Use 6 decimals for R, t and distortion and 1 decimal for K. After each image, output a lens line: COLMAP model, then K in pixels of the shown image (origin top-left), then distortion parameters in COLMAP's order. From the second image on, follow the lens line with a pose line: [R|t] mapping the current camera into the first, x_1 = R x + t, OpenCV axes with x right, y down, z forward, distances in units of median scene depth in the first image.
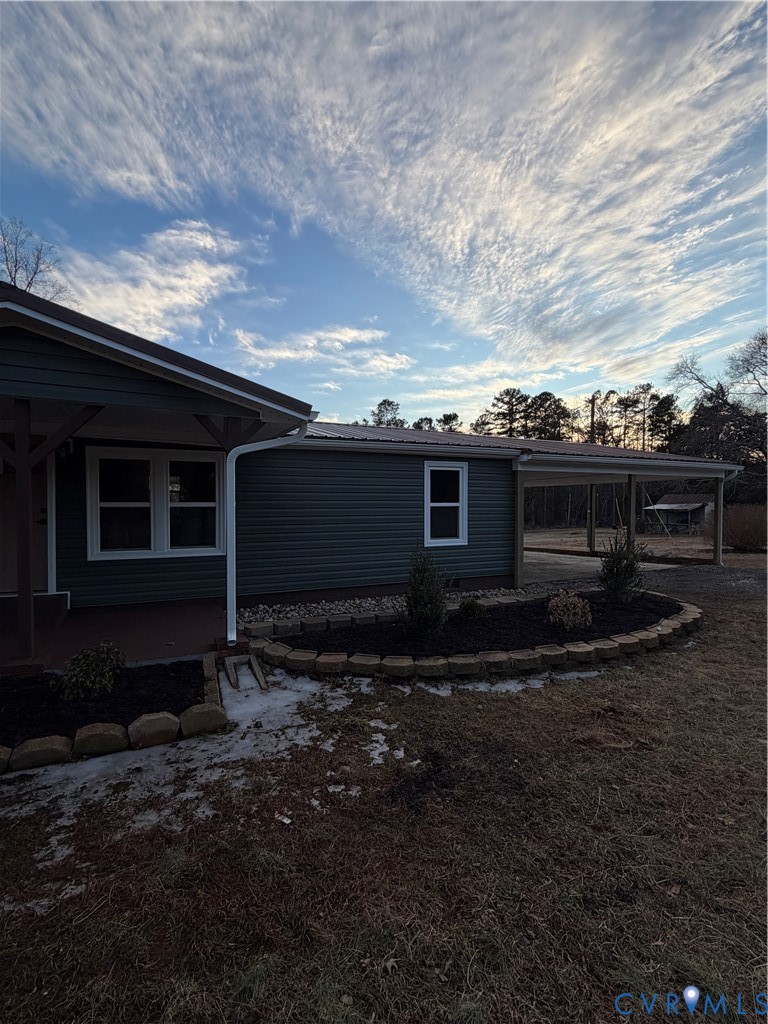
lens RADIAL K [[468.7, 0, 382.7], [0, 468.7, 512.1], [0, 0, 1]] dist [0.000568, 0.000559]
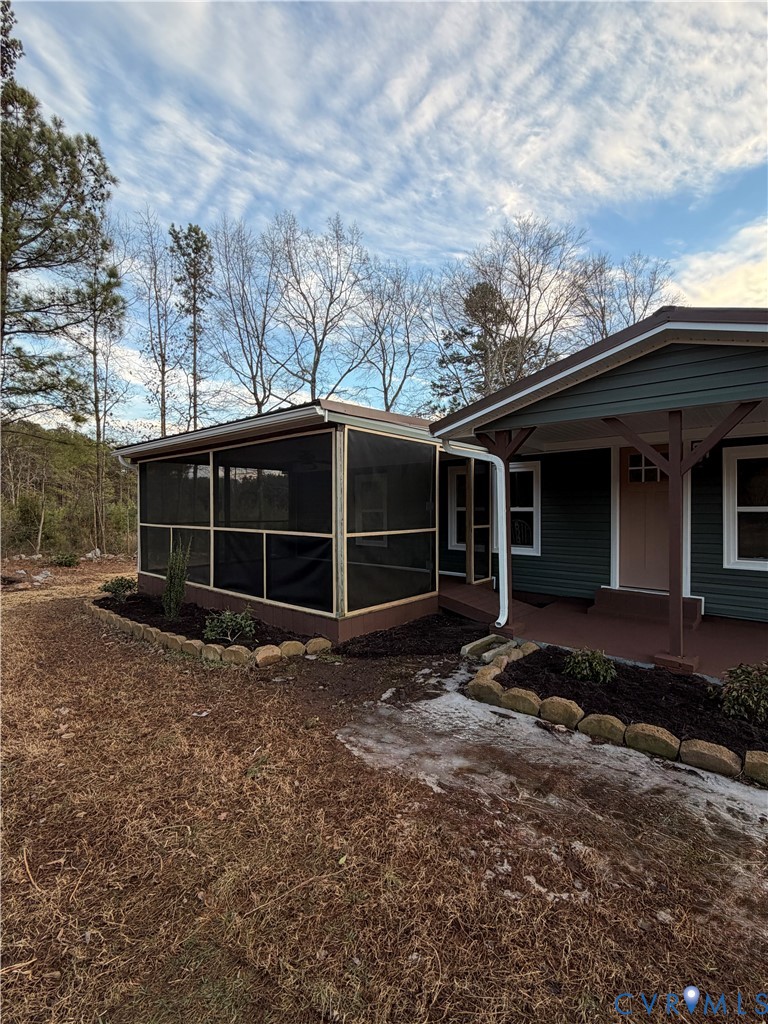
lens RADIAL K [[468.7, 0, 383.8], [0, 468.7, 511.2], [0, 0, 1]] dist [0.000568, 0.000559]
pose [[0.413659, 0.005095, -0.910418, -0.034420], [-0.014271, 0.999898, -0.000889, -0.000644], [0.910320, 0.013360, 0.413689, -0.017286]]
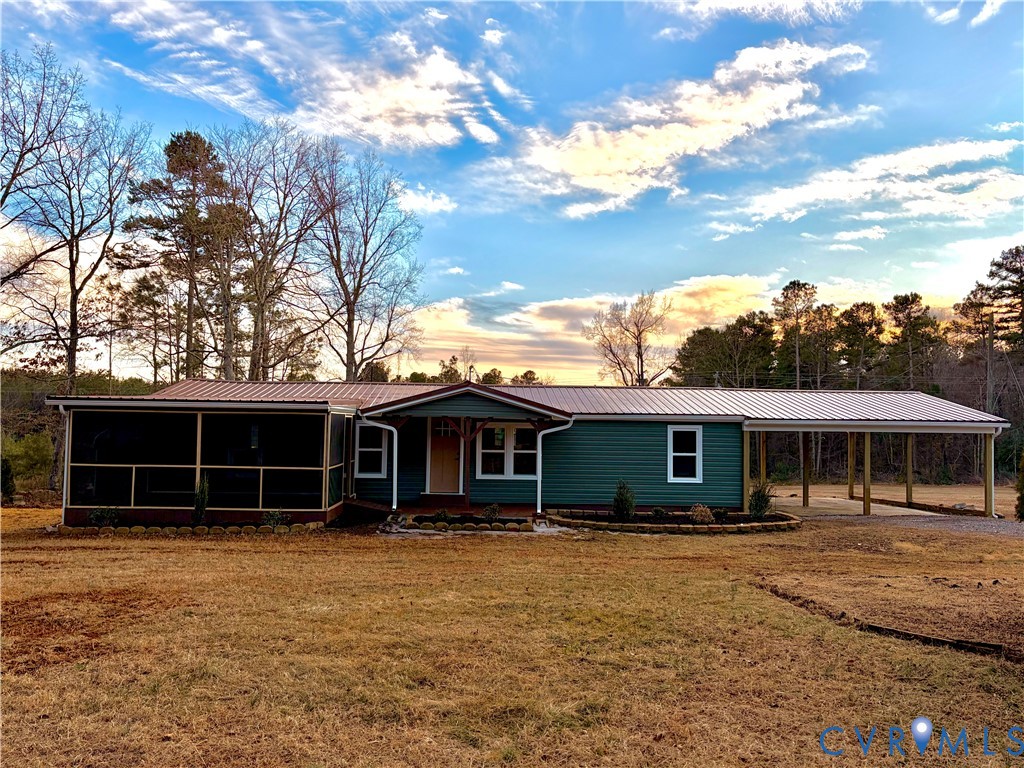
lens RADIAL K [[775.9, 0, 508.7], [0, 775.9, 394.4], [0, 0, 1]] dist [0.032949, -0.031423]
pose [[0.918071, -0.000192, -0.396415, 0.583407], [-0.022937, 0.998299, -0.053604, -0.059453], [0.395751, 0.058305, 0.916505, -1.437665]]
